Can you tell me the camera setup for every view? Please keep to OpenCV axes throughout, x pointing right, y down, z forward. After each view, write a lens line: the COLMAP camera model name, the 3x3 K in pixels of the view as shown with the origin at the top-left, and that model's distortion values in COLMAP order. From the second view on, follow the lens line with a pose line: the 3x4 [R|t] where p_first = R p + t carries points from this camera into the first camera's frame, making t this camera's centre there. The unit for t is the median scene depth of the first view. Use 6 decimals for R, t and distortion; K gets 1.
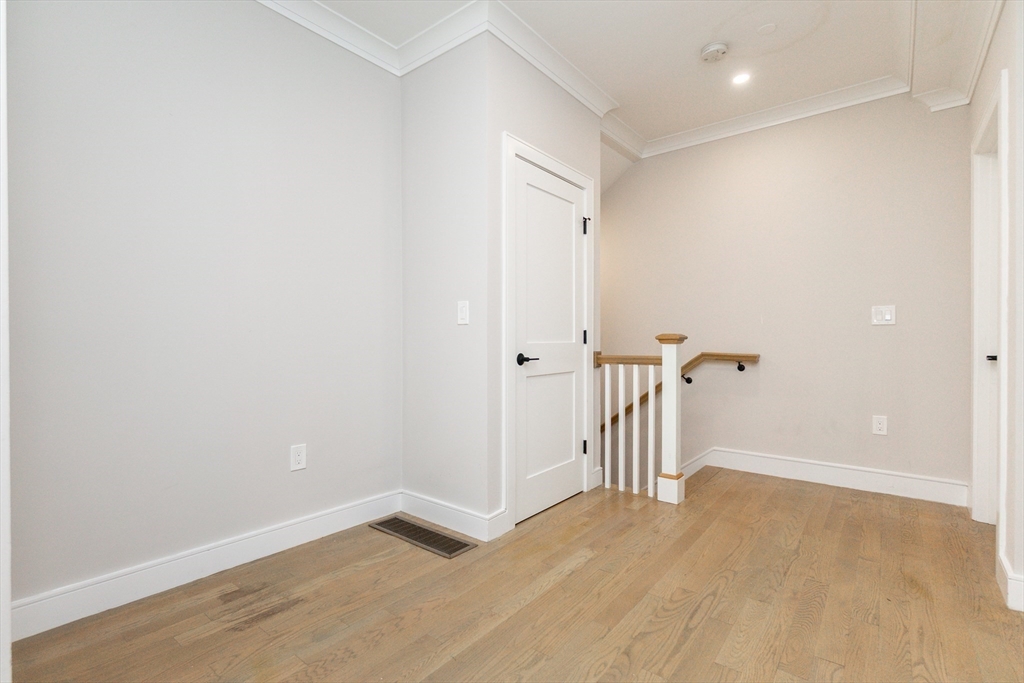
lens RADIAL K [[474.3, 0, 516.6], [0, 474.3, 341.9], [0, 0, 1]] dist [-0.003274, 0.000559]
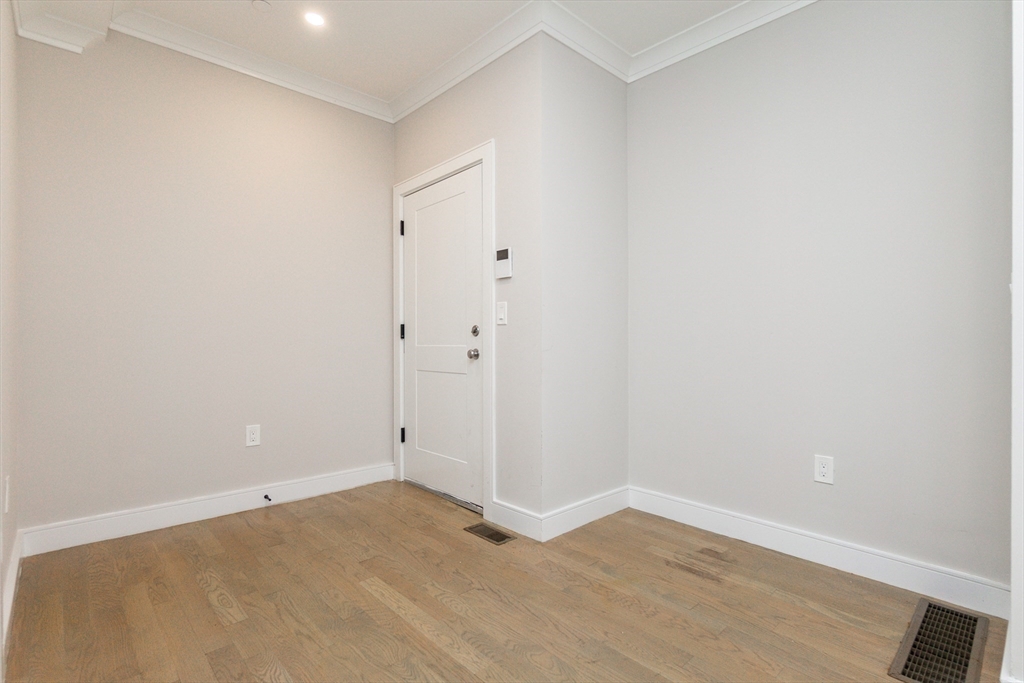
lens RADIAL K [[474.3, 0, 512.2], [0, 474.3, 341.5], [0, 0, 1]] dist [-0.003274, 0.000559]
pose [[-0.147111, -0.005387, -0.989105, 0.546667], [-0.003459, 0.999982, -0.004932, 0.001415], [0.989114, 0.002696, -0.147127, 0.541018]]
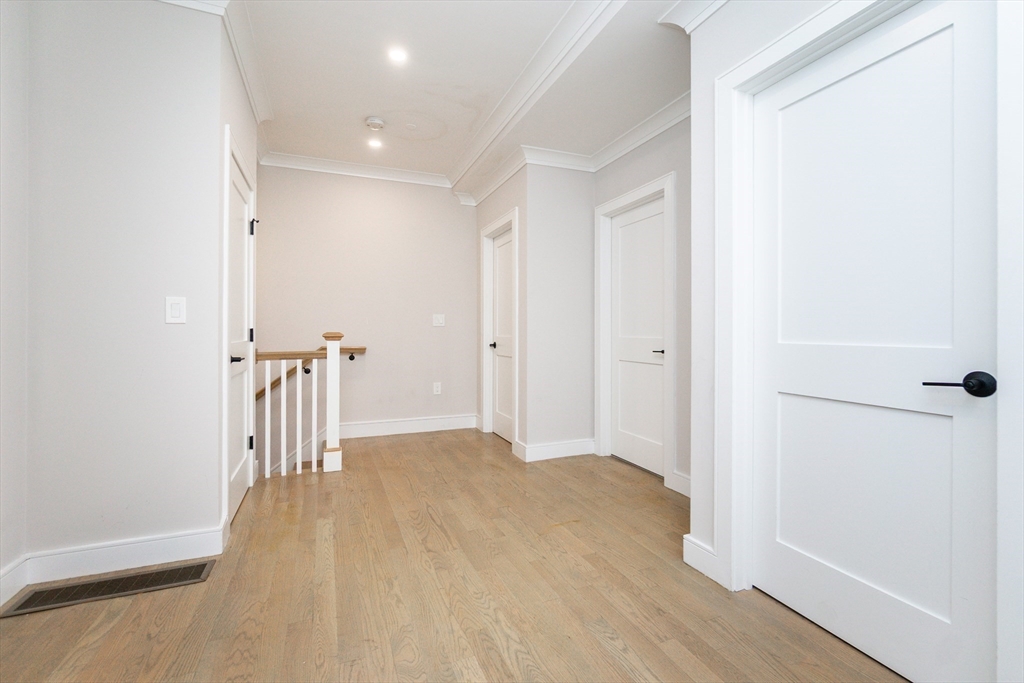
lens RADIAL K [[441.2, 0, 512.7], [0, 441.2, 331.1], [0, 0, 1]] dist [-0.008170, 0.001635]
pose [[0.483946, 0.001142, 0.875097, -0.556500], [0.002951, 0.999991, -0.002936, -0.019473], [-0.875093, 0.004003, 0.483938, 0.063251]]
